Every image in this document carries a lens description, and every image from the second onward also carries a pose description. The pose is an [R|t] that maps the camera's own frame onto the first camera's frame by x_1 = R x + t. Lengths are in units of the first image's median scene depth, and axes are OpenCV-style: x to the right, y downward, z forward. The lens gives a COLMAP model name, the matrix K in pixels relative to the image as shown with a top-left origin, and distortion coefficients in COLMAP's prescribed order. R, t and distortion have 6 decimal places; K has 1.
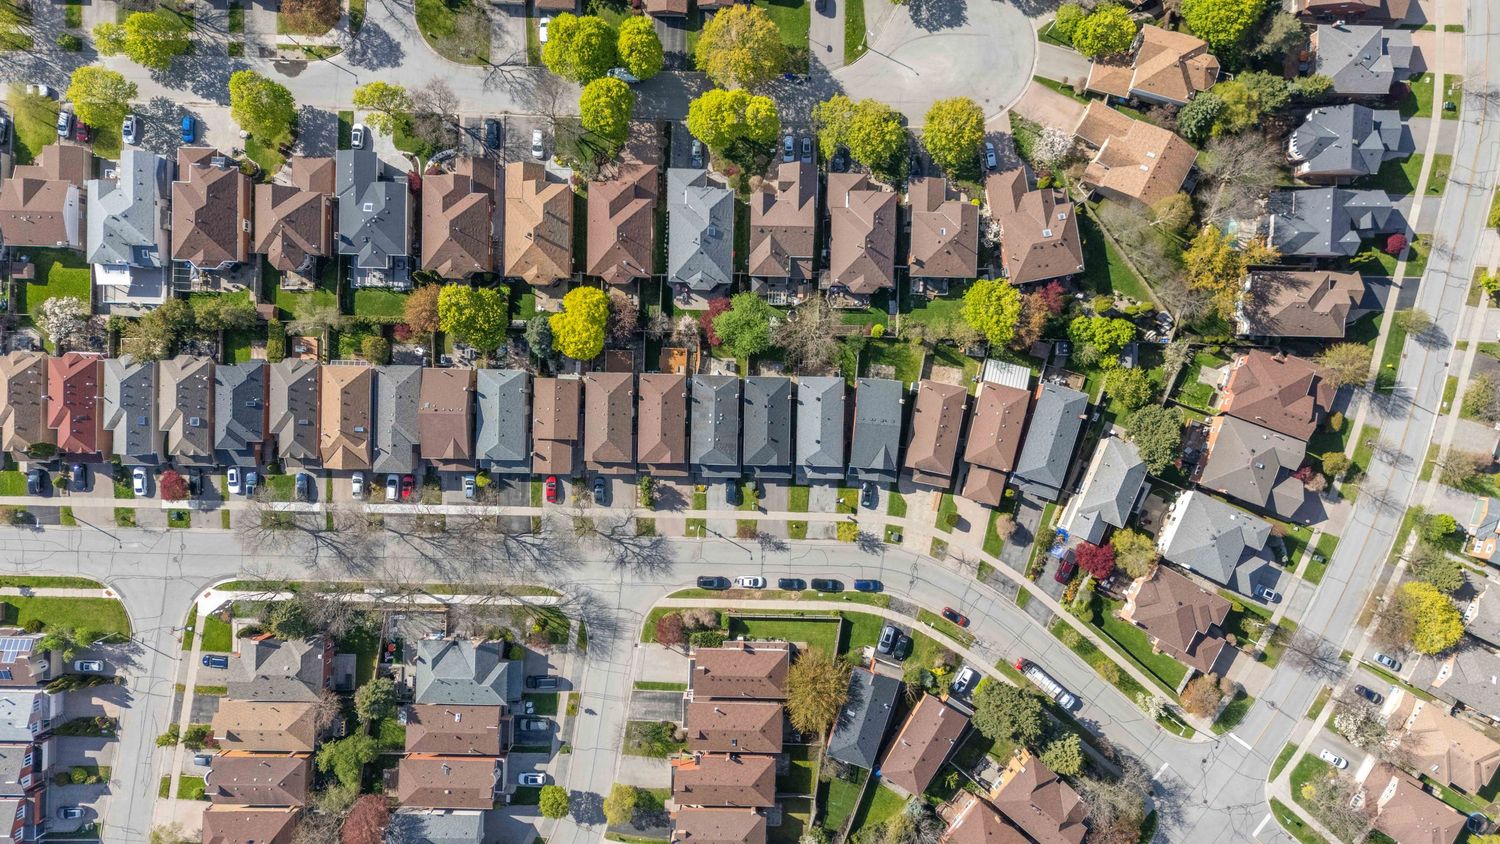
lens RADIAL K [[1102.8, 0, 746.3], [0, 1102.8, 419.9], [0, 0, 1]] dist [0.079766, -0.080141]
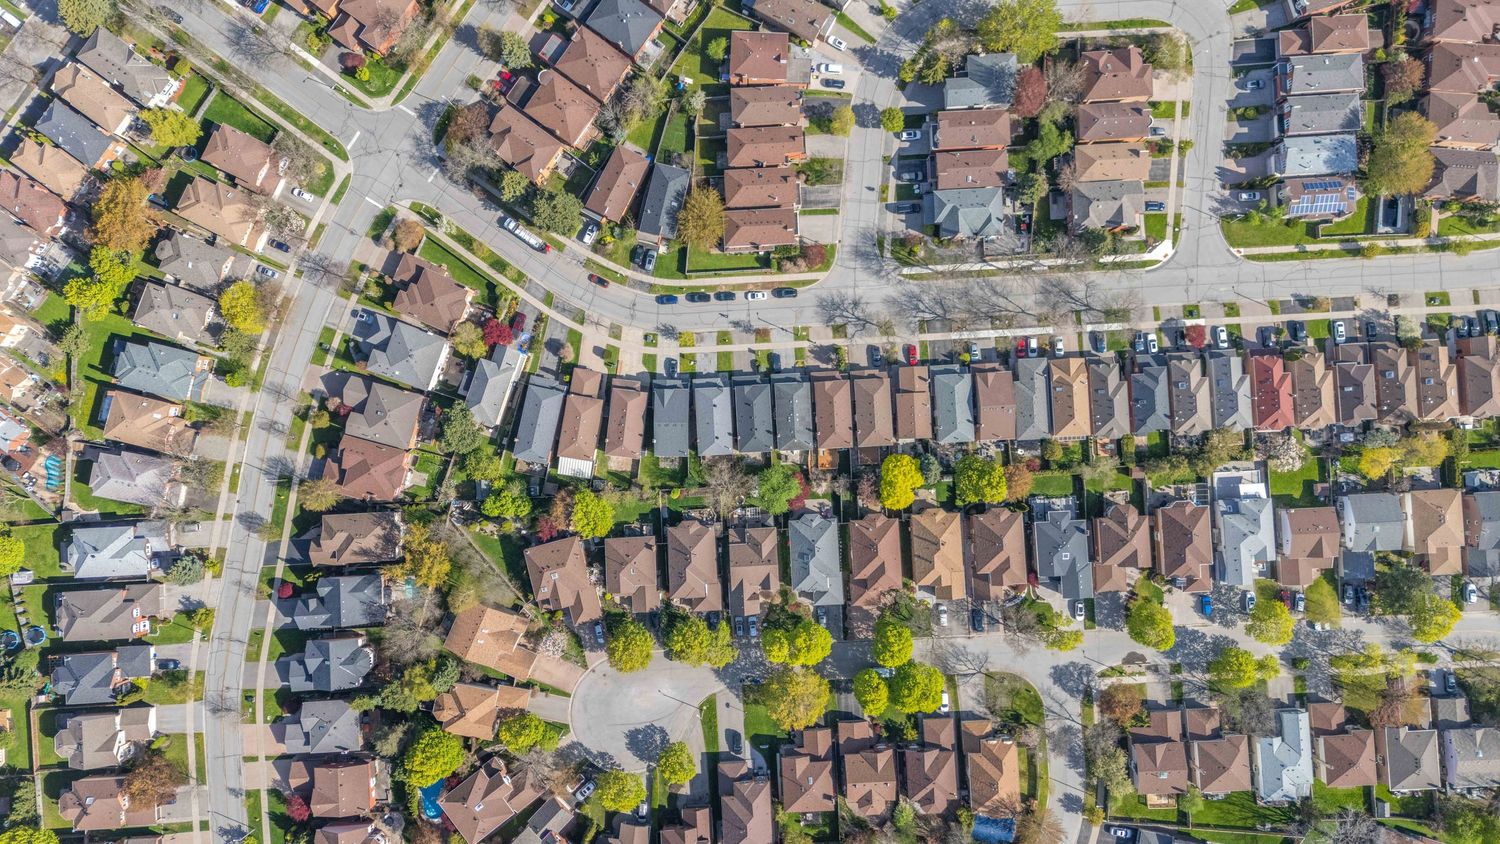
lens RADIAL K [[1102.8, 0, 757.8], [0, 1102.8, 422.7], [0, 0, 1]] dist [0.079766, -0.080141]
pose [[-0.997046, 0.075917, -0.011621, 0.029673], [-0.076001, -0.997083, 0.007003, -0.013083], [-0.011055, 0.007865, 0.999908, -0.314047]]
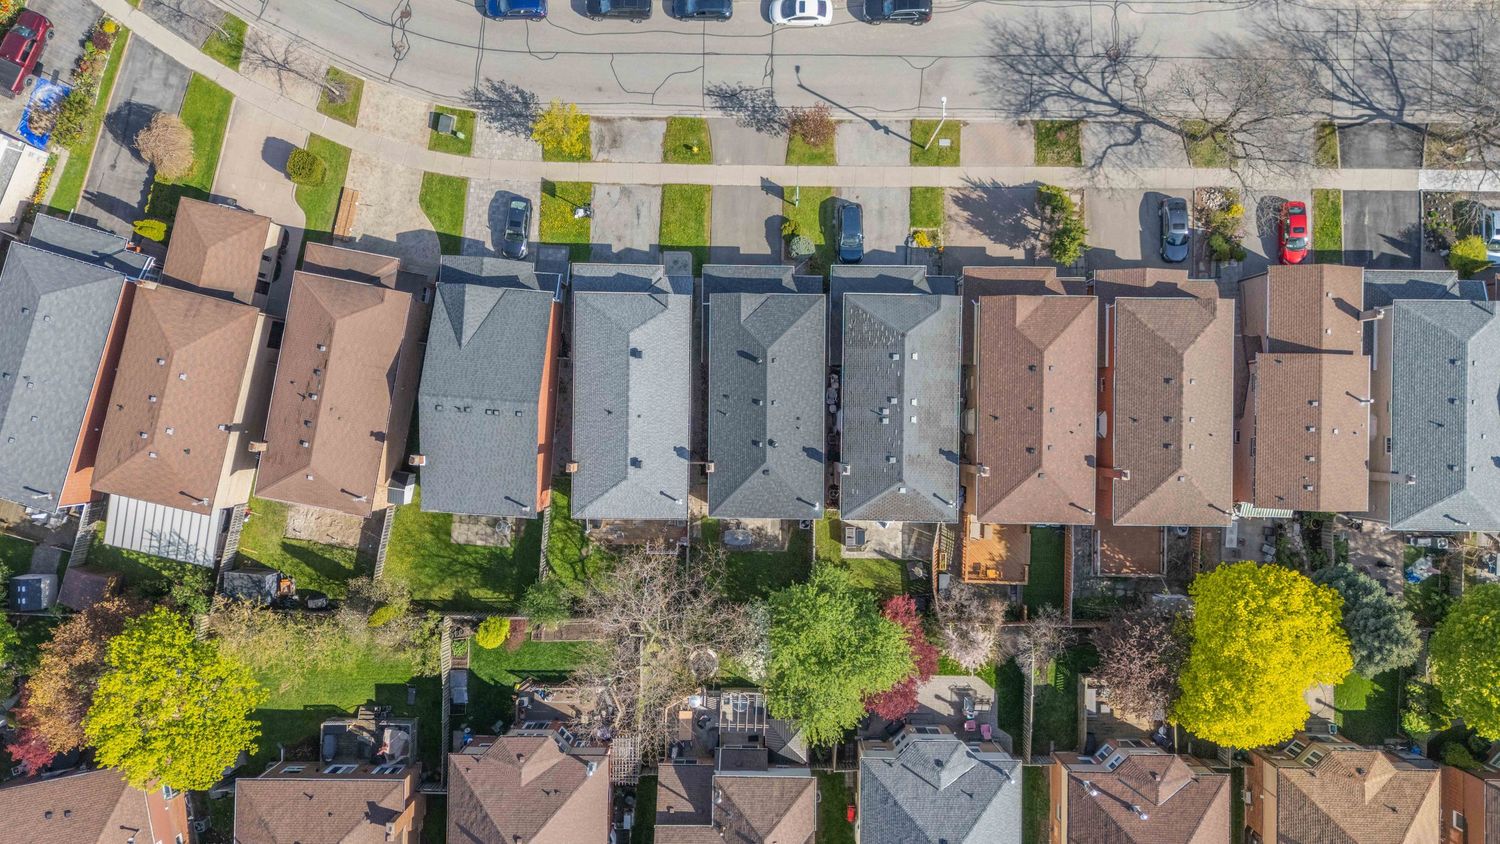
lens RADIAL K [[1102.8, 0, 751.9], [0, 1102.8, 416.0], [0, 0, 1]] dist [0.079766, -0.080141]
pose [[-0.999935, 0.009724, -0.006012, 0.025951], [-0.009637, -0.999851, -0.014350, 0.003085], [-0.006151, -0.014291, 0.999879, 0.591193]]
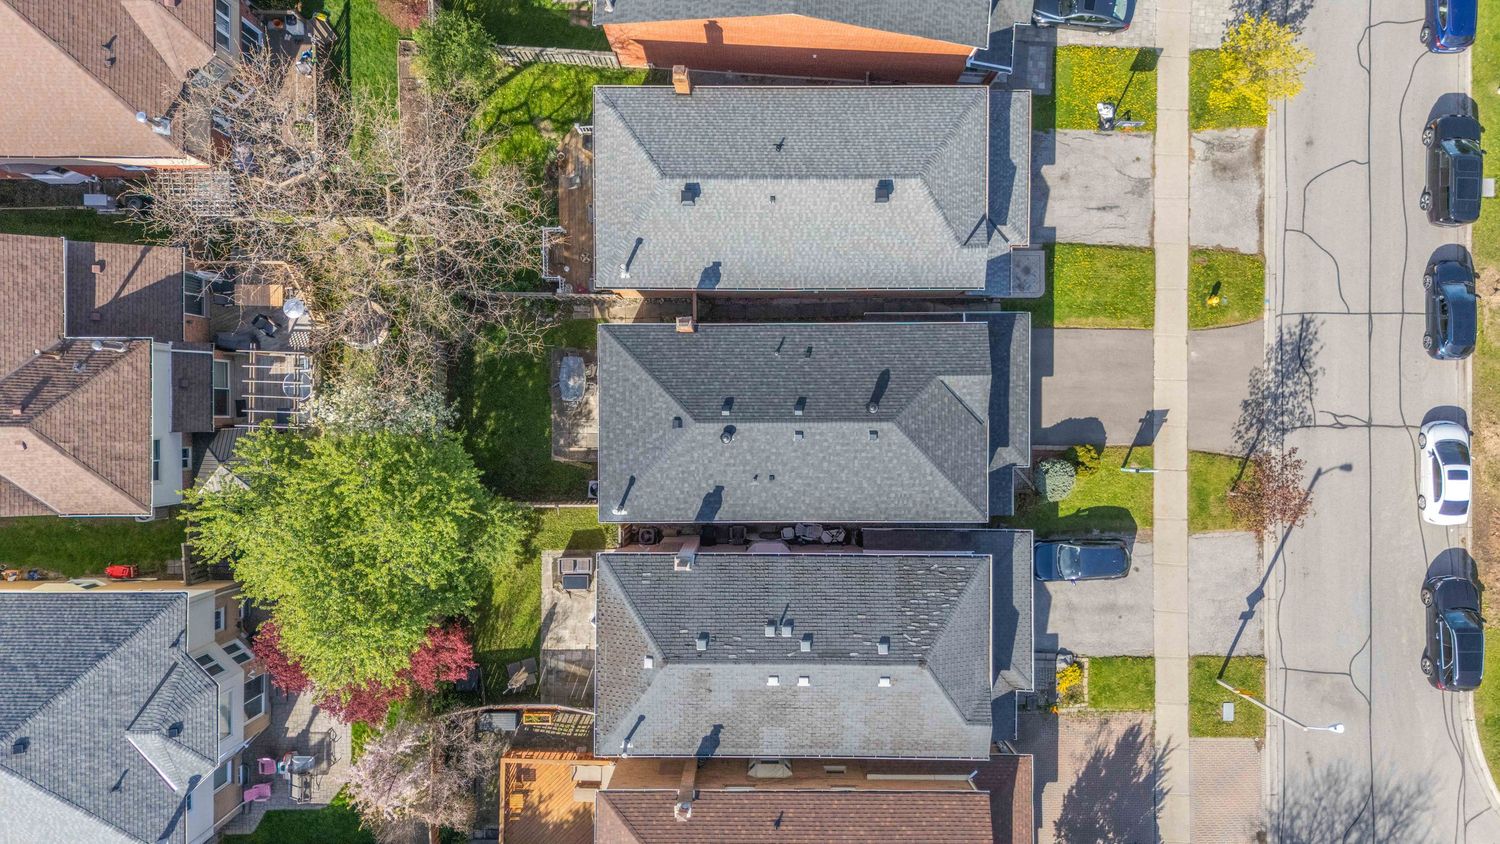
lens RADIAL K [[1102.8, 0, 759.3], [0, 1102.8, 423.7], [0, 0, 1]] dist [0.079766, -0.080141]
pose [[-0.021972, -0.999709, -0.009995, 0.020645], [0.999601, -0.021790, -0.017998, -0.001782], [0.017775, -0.010387, 0.999788, 0.752272]]
